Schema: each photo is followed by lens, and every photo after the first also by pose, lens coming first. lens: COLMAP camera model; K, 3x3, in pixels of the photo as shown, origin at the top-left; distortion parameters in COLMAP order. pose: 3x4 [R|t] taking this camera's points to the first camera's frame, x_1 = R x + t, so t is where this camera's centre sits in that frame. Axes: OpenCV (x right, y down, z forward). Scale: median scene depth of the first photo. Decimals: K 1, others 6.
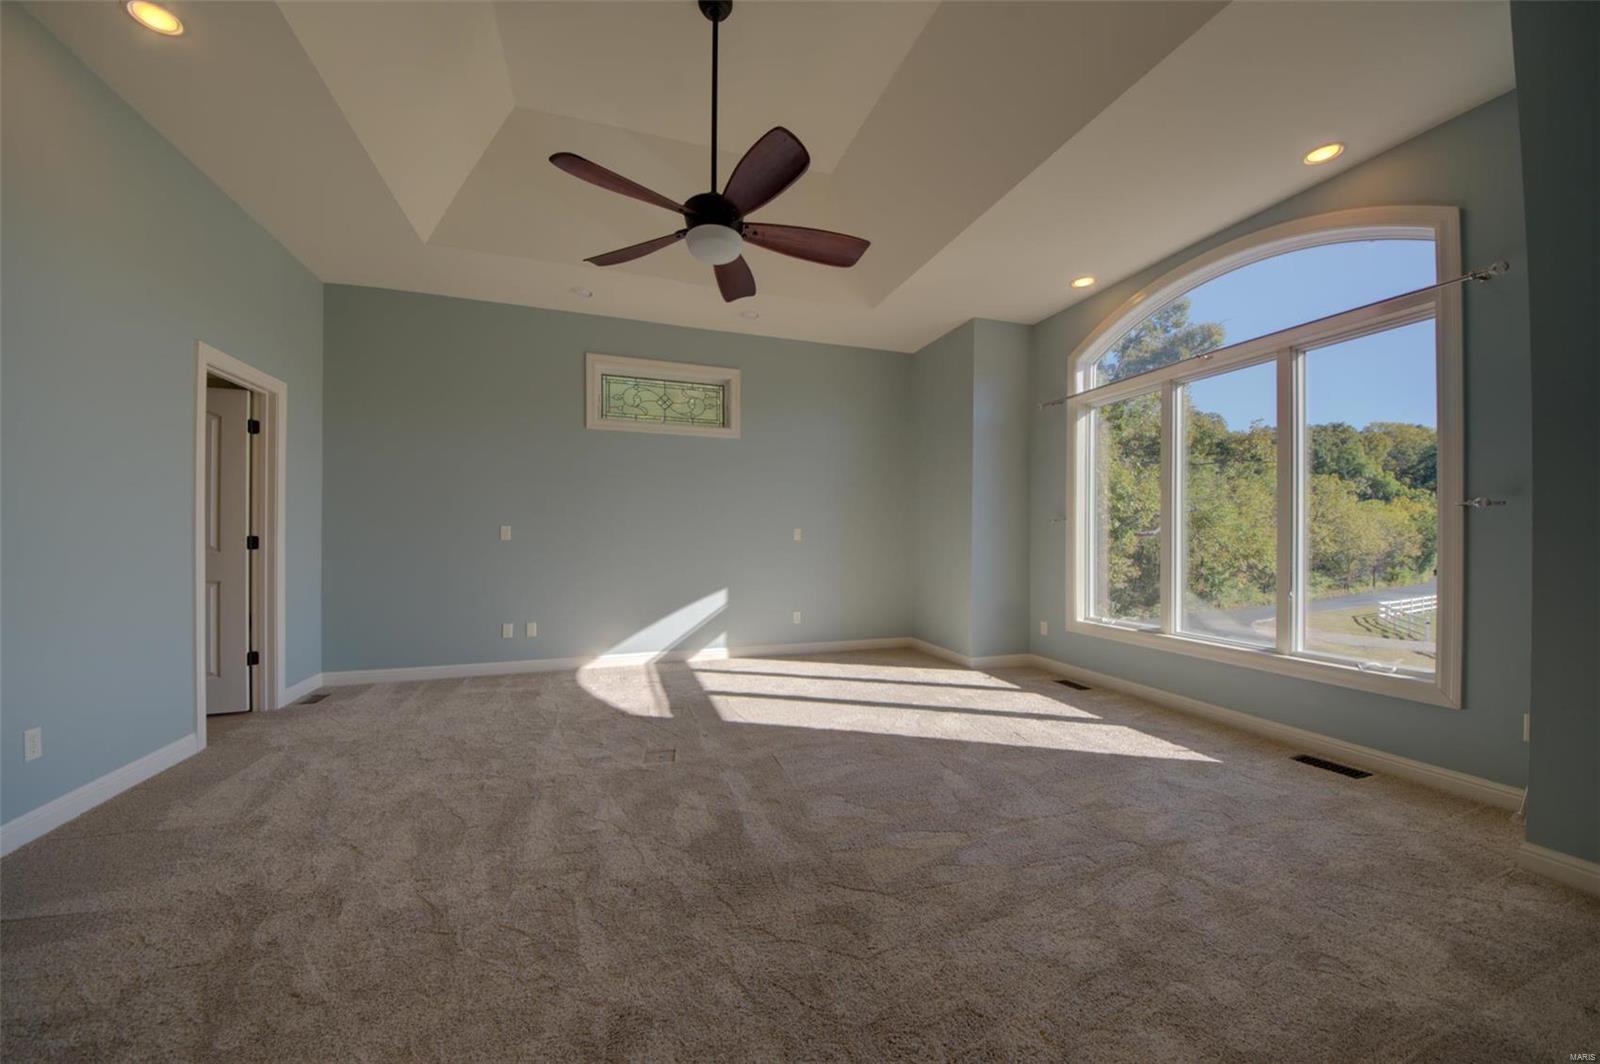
lens RADIAL K [[561.0, 0, 797.0], [0, 561.0, 536.8], [0, 0, 1]] dist [0.036445, -0.023286]
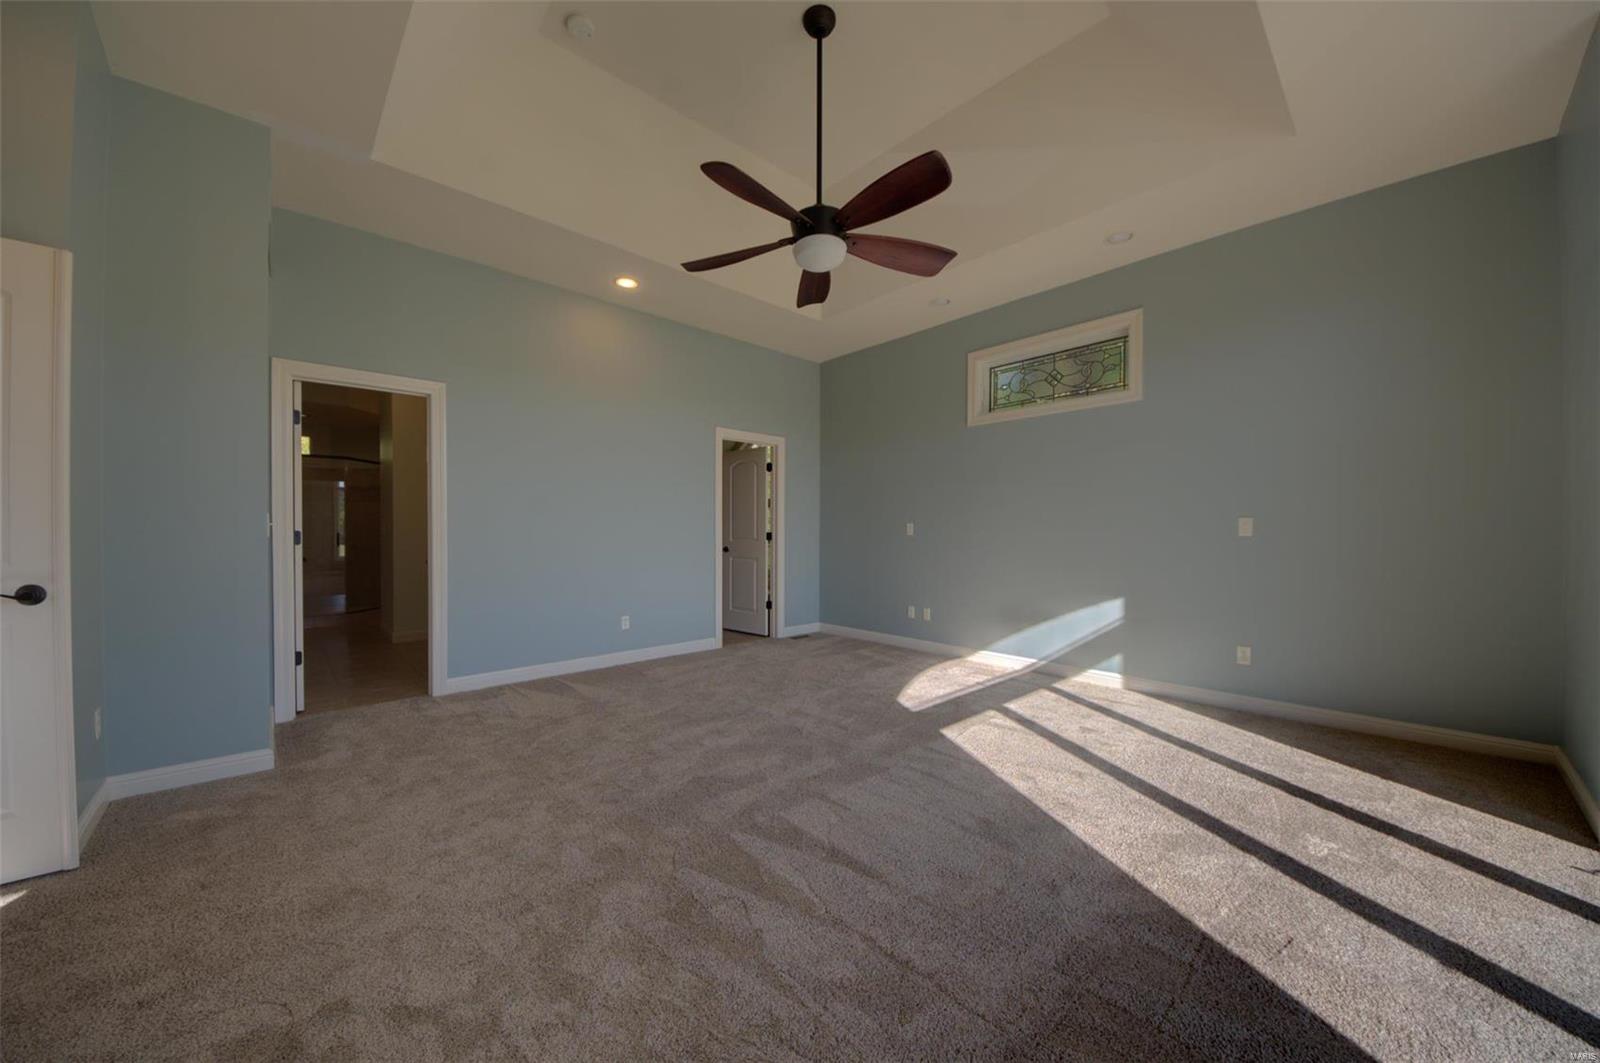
lens RADIAL K [[561.0, 0, 797.0], [0, 561.0, 536.3], [0, 0, 1]] dist [0.036445, -0.023286]
pose [[0.404541, -0.000183, -0.914520, 0.586694], [-0.000679, 1.000000, -0.000500, 0.011356], [0.914519, 0.000823, 0.404541, 0.396754]]
